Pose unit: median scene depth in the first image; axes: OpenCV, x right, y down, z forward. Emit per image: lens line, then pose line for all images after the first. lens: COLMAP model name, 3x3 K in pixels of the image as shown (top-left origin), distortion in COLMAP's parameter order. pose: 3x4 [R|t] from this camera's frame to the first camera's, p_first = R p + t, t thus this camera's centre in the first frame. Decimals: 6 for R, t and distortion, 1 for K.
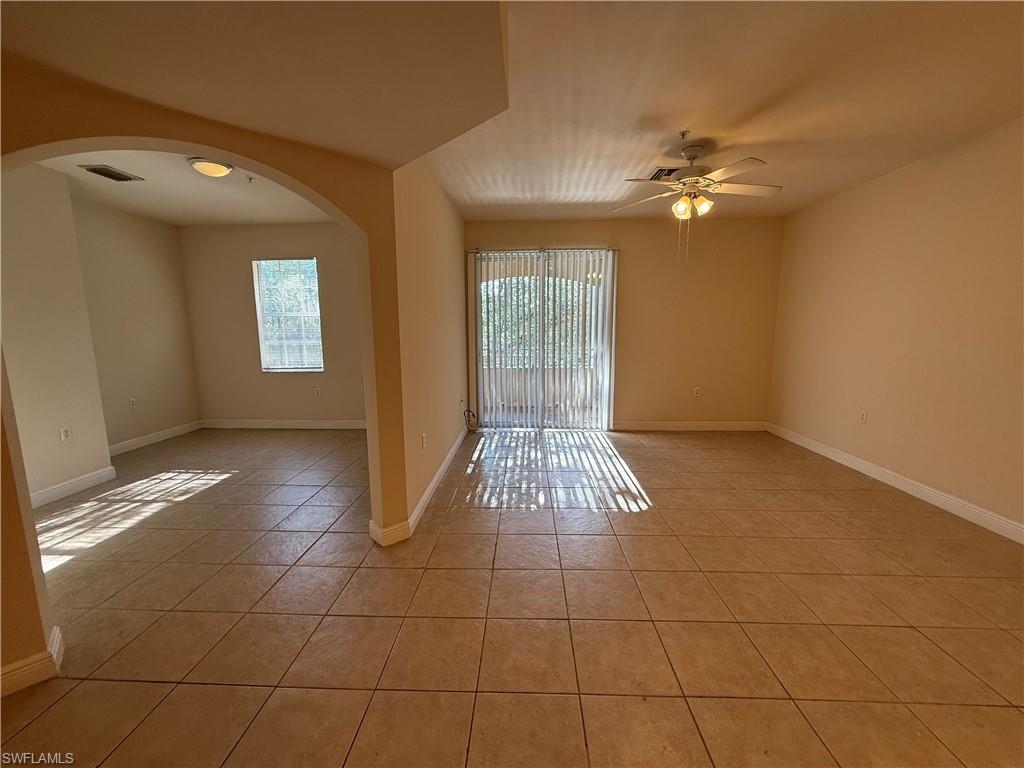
lens RADIAL K [[407.5, 0, 510.9], [0, 407.5, 382.8], [0, 0, 1]] dist [-0.000100, -0.000203]
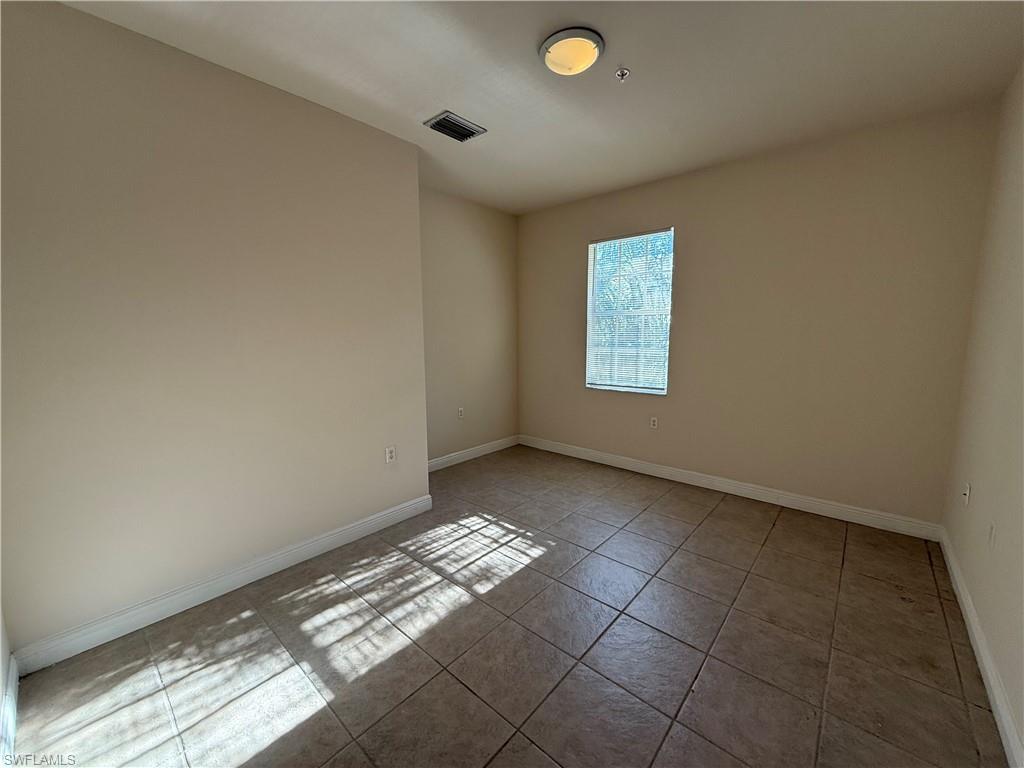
lens RADIAL K [[407.5, 0, 509.7], [0, 407.5, 380.3], [0, 0, 1]] dist [-0.000100, -0.000203]
pose [[0.775304, 0.080298, -0.626464, -0.304590], [-0.089098, 0.995871, 0.017380, -0.052885], [0.625273, 0.042342, 0.779257, 0.389059]]
